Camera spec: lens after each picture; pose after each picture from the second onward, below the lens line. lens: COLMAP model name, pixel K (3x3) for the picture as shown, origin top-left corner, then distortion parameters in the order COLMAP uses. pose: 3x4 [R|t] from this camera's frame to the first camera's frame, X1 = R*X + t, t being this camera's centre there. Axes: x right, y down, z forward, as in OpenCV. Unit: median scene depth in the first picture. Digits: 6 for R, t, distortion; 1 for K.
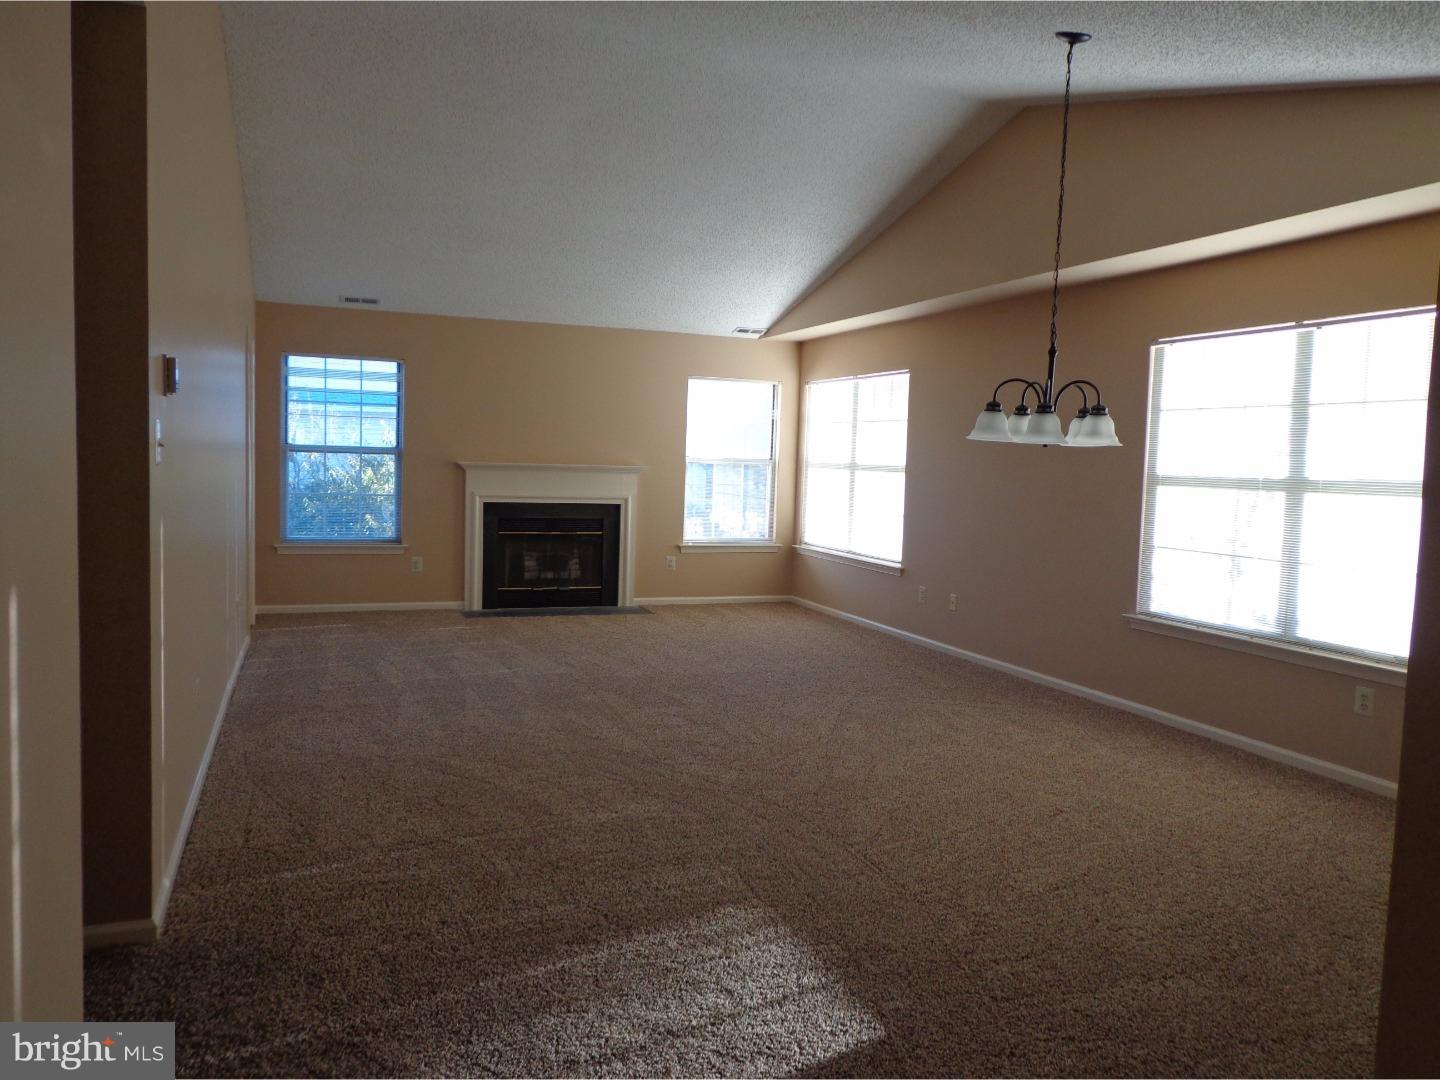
lens RADIAL K [[1068.1, 0, 721.2], [0, 1068.1, 539.1], [0, 0, 1]] dist [0.007568, 0.001829]
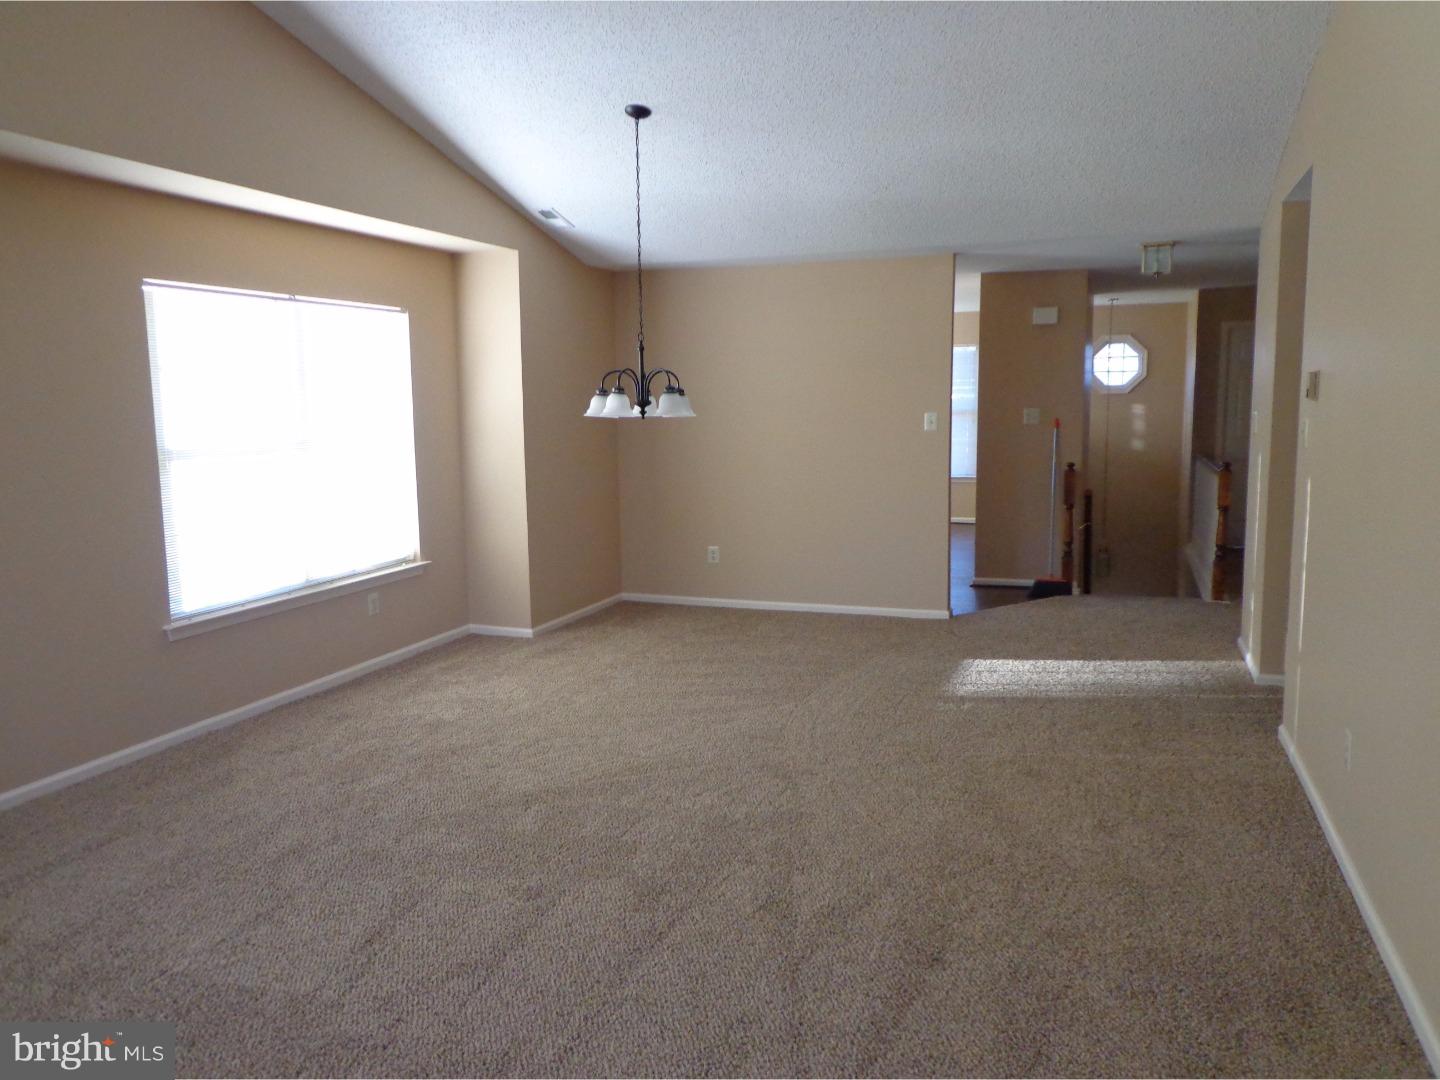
lens RADIAL K [[1068.1, 0, 721.7], [0, 1068.1, 538.6], [0, 0, 1]] dist [0.007568, 0.001829]
pose [[-0.761001, -0.107165, 0.639839, -0.552057], [0.037939, 0.977223, 0.208796, -0.184180], [-0.647641, 0.183168, -0.739602, 1.672830]]
